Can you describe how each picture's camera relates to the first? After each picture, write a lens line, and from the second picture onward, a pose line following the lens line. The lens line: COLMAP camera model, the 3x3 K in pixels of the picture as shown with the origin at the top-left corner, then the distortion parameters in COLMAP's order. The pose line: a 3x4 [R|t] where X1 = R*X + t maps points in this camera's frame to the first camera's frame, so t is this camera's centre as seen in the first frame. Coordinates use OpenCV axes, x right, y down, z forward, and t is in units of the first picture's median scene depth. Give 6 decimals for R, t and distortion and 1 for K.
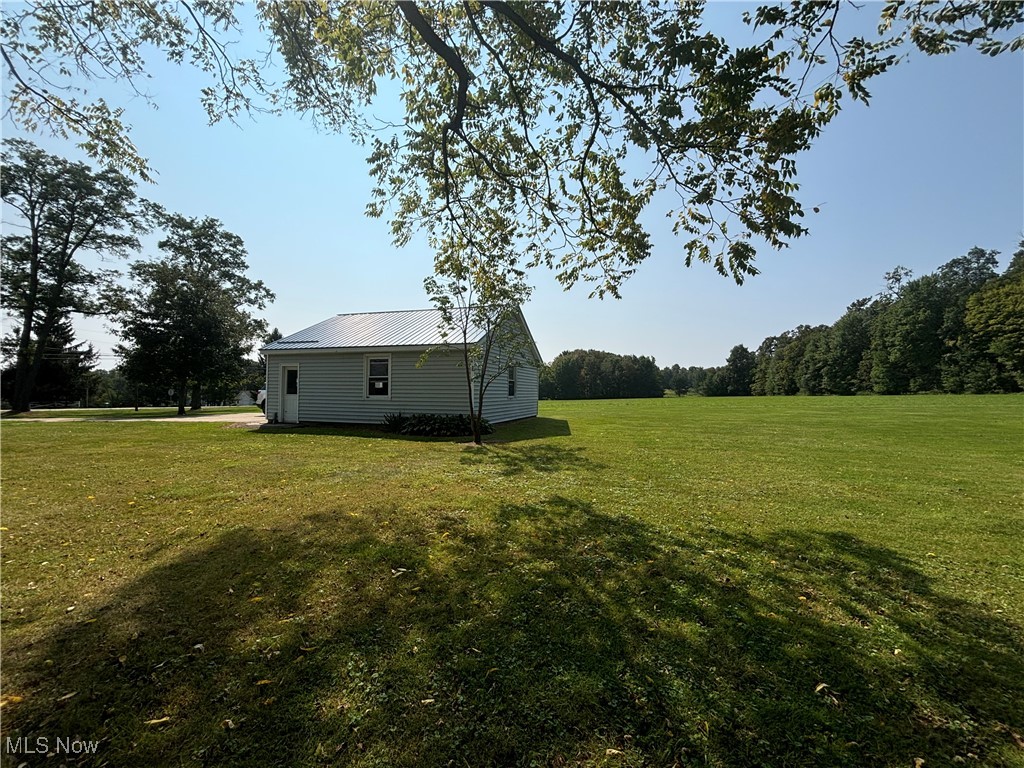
lens RADIAL K [[412.5, 0, 508.4], [0, 412.5, 386.8], [0, 0, 1]] dist [-0.004374, 0.000864]
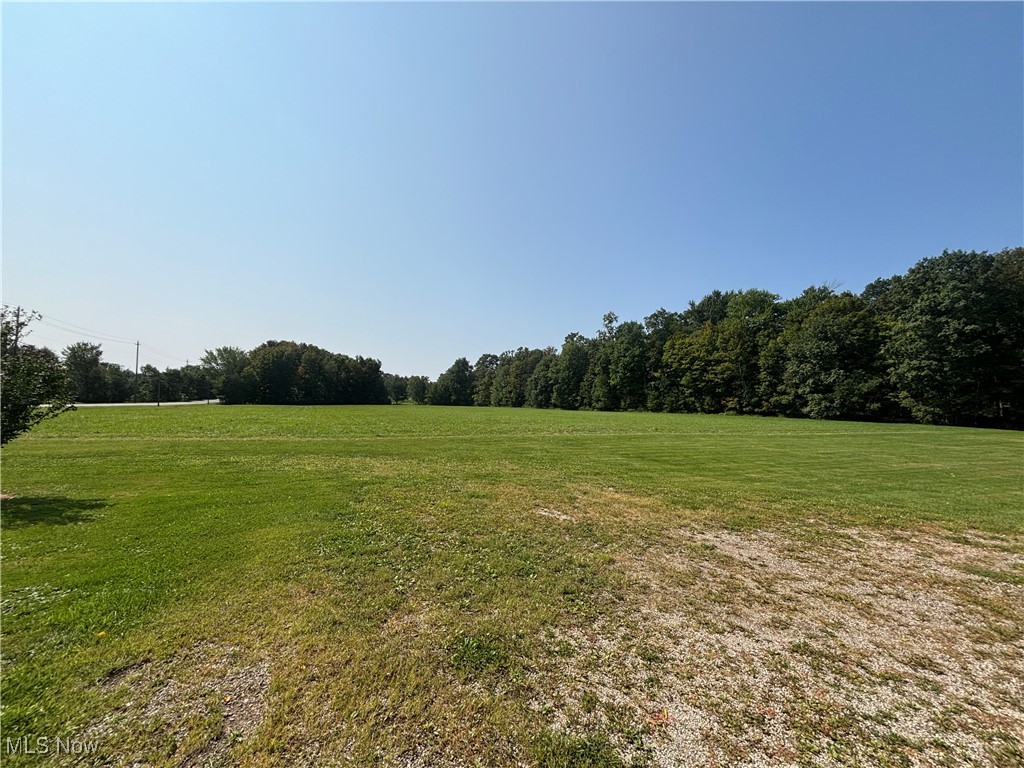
lens RADIAL K [[412.5, 0, 498.9], [0, 412.5, 378.5], [0, 0, 1]] dist [-0.004374, 0.000864]
pose [[0.739927, 0.075150, 0.668477, -0.228685], [-0.054535, 0.997171, -0.051738, 0.005995], [-0.670473, 0.001827, 0.741931, 0.376764]]
